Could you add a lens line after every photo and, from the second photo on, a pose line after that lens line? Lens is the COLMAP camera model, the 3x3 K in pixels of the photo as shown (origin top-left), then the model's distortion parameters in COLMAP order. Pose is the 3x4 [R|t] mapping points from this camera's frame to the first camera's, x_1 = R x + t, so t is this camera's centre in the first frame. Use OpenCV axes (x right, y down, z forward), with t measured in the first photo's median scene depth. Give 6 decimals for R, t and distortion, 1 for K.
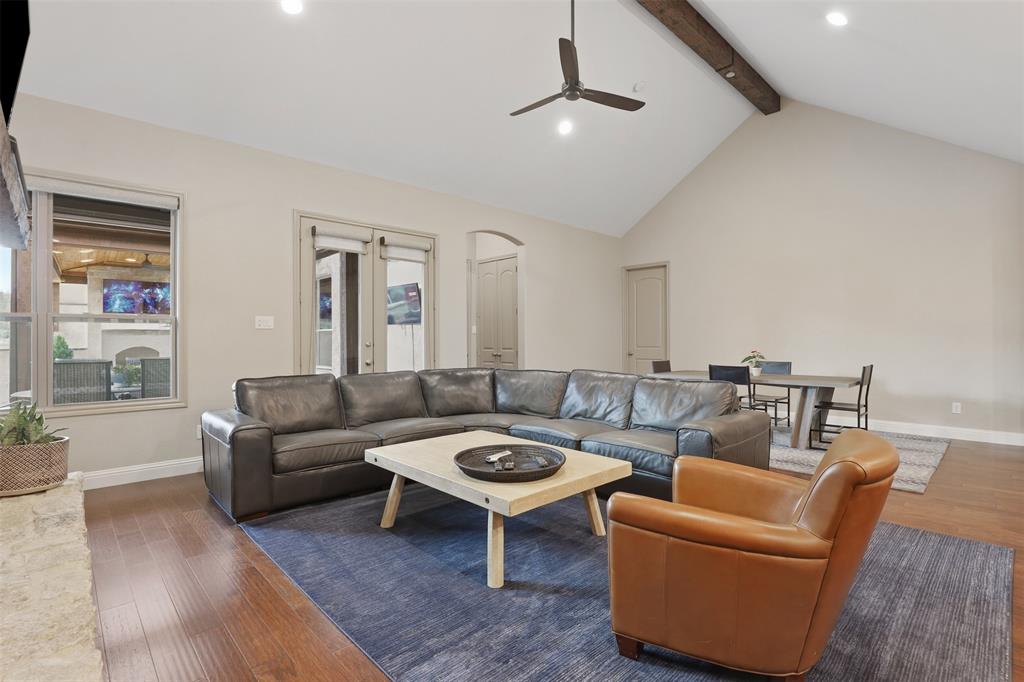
lens RADIAL K [[479.6, 0, 512.0], [0, 479.6, 341.0], [0, 0, 1]] dist [-0.001831, -0.000024]
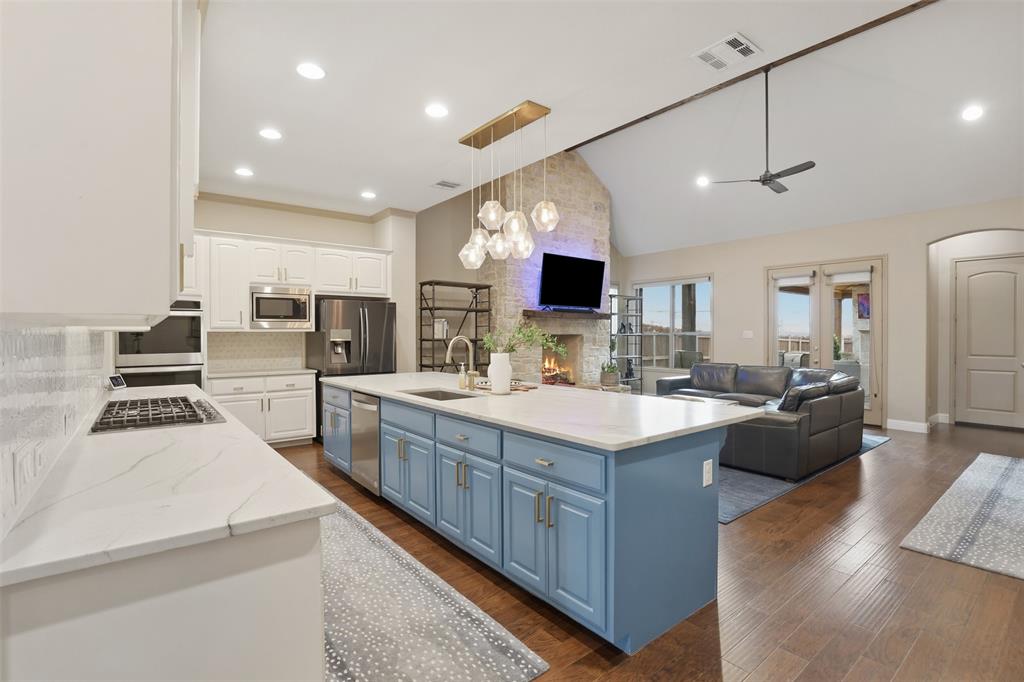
lens RADIAL K [[480.0, 0, 520.4], [0, 480.0, 339.4], [0, 0, 1]] dist [-0.036884, 0.007861]
pose [[-0.077996, 0.014277, -0.996851, 1.389795], [0.005075, 0.999890, 0.013924, -0.049297], [0.996941, -0.003973, -0.078060, 0.290429]]
